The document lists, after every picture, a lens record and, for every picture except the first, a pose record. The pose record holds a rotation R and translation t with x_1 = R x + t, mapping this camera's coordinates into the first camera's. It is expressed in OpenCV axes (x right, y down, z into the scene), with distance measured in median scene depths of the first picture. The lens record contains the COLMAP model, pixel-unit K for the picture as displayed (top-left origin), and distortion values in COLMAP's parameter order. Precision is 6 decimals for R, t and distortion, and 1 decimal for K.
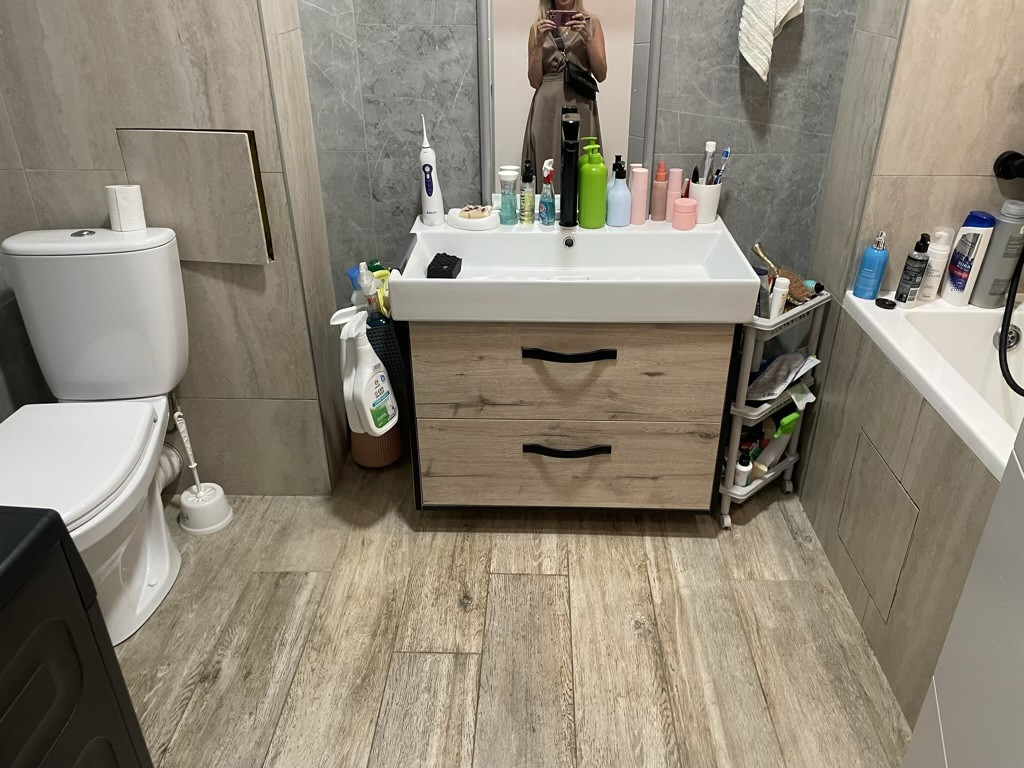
lens RADIAL K [[780.9, 0, 512.0], [0, 780.9, 384.0], [0, 0, 1]] dist [-0.004765, -0.001703]
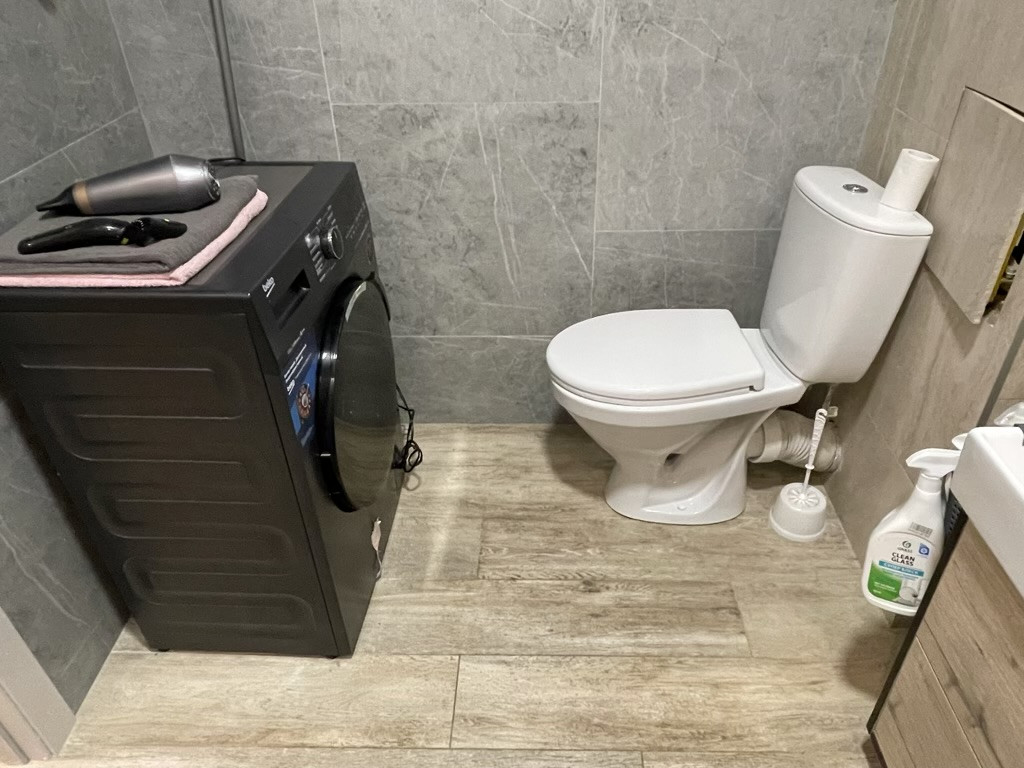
lens RADIAL K [[699.3, 0, 512.0], [0, 699.3, 384.0], [0, 0, 1]] dist [-0.008282, -0.005133]
pose [[0.006763, 0.566426, -0.824085, 0.231335], [-0.460211, 0.733406, 0.500322, -0.245336], [0.887784, 0.375869, 0.265636, 0.522046]]
